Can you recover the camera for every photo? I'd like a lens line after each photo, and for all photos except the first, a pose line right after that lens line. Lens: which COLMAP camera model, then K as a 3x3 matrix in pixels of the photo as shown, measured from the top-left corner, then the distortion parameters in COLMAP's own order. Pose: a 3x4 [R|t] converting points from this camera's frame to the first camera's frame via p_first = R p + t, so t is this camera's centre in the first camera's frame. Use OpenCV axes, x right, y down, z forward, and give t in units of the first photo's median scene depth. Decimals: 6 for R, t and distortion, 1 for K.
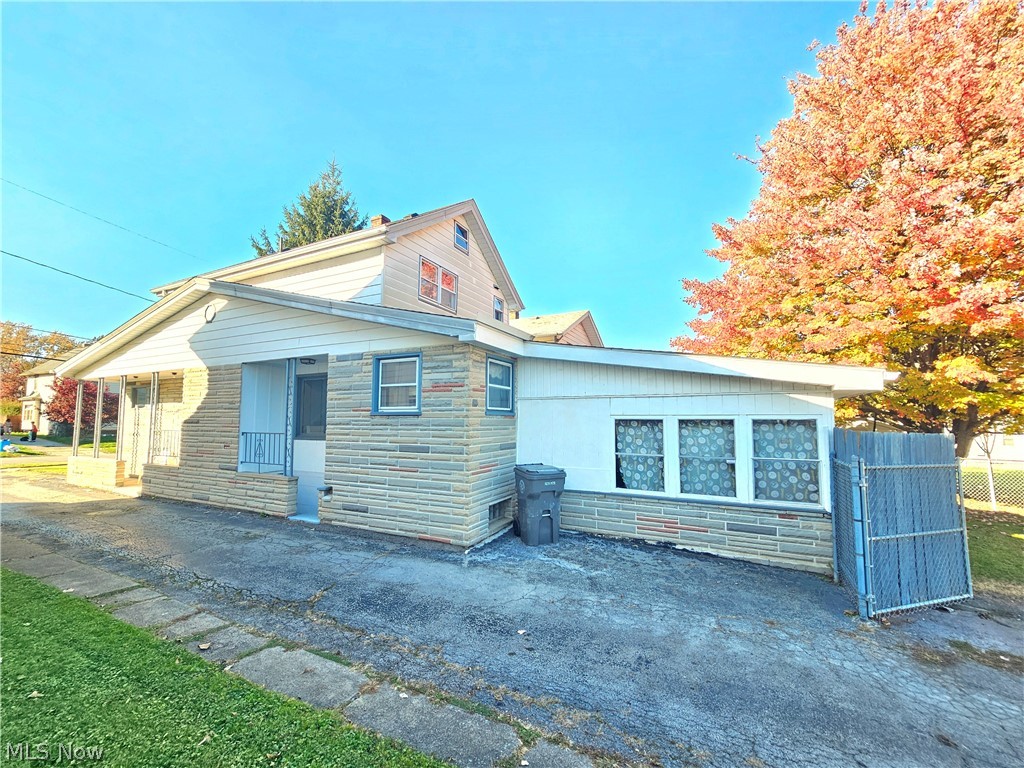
lens RADIAL K [[415.1, 0, 512.8], [0, 415.1, 389.4], [0, 0, 1]] dist [0.001986, 0.000554]
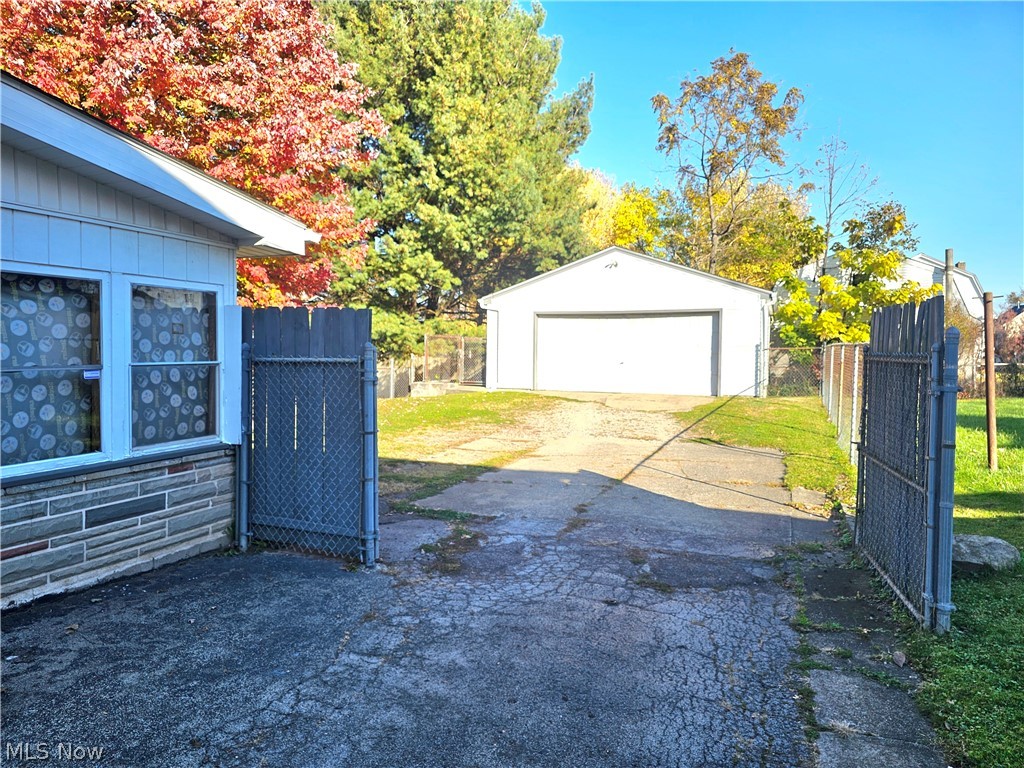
lens RADIAL K [[686.6, 0, 510.8], [0, 686.6, 379.4], [0, 0, 1]] dist [0.000451, -0.002477]
pose [[-0.076546, -0.049104, 0.995856, -0.255577], [-0.079622, 0.995898, 0.042986, 0.117049], [-0.993882, -0.076002, -0.080142, 0.644276]]
